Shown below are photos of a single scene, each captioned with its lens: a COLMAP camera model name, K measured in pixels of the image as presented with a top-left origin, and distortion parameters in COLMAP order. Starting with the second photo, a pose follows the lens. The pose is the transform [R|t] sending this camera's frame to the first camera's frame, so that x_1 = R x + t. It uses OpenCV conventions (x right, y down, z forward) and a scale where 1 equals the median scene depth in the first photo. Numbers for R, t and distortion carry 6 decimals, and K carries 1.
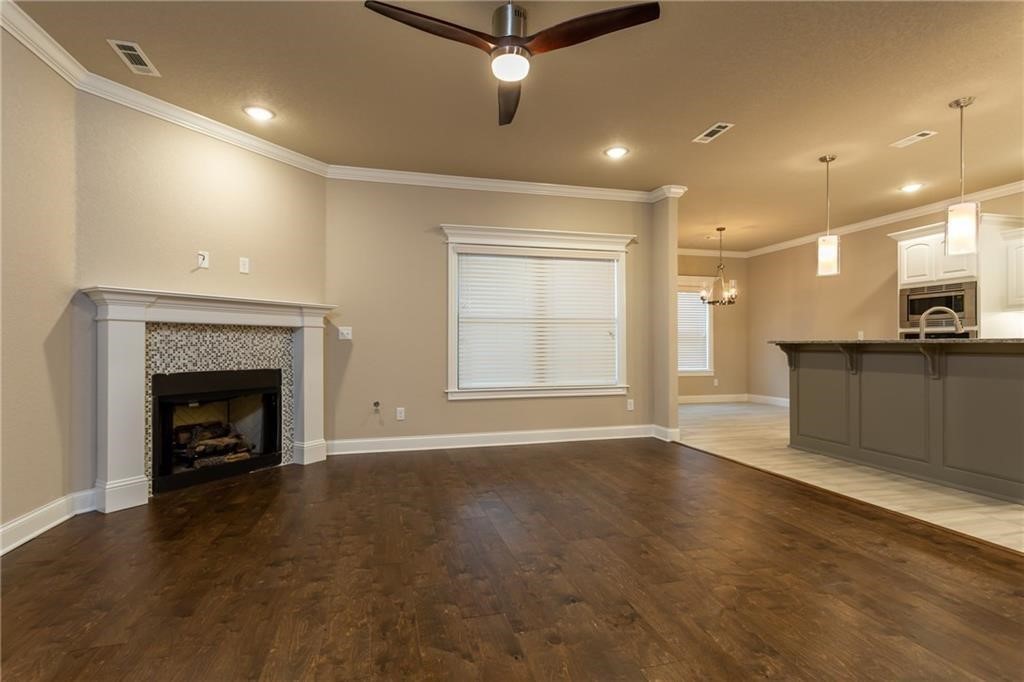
lens RADIAL K [[498.1, 0, 508.5], [0, 498.1, 342.9], [0, 0, 1]] dist [0.001969, 0.003146]
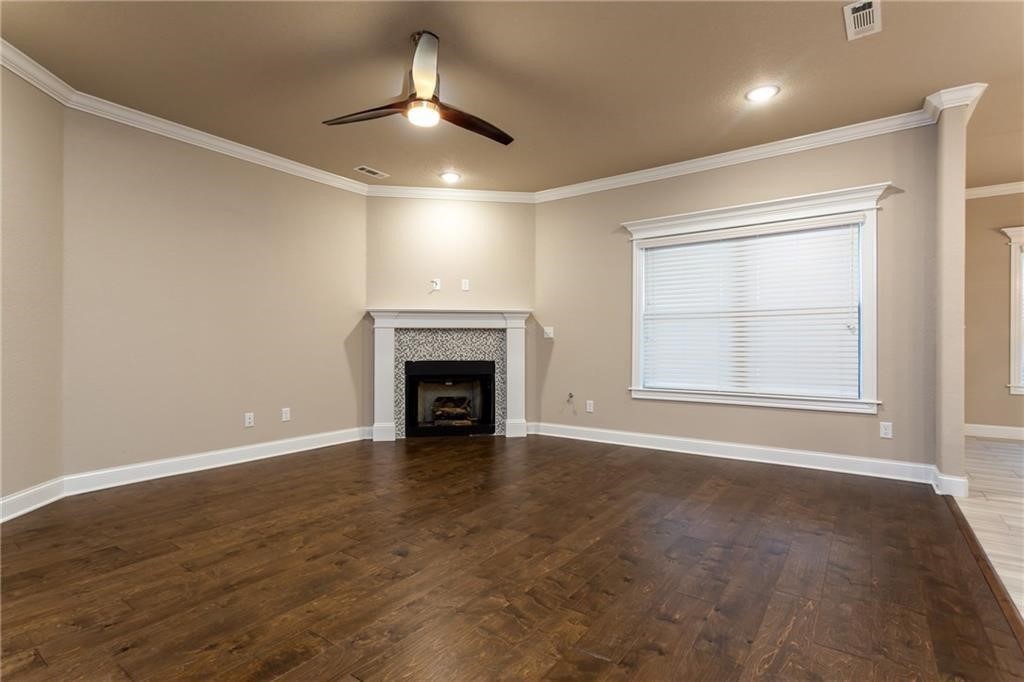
lens RADIAL K [[498.1, 0, 507.2], [0, 498.1, 340.9], [0, 0, 1]] dist [0.001969, 0.003146]
pose [[0.630229, -0.001884, -0.776407, 0.550950], [0.003128, 0.999995, 0.000113, -0.000199], [0.776403, -0.002499, 0.630232, 0.196408]]
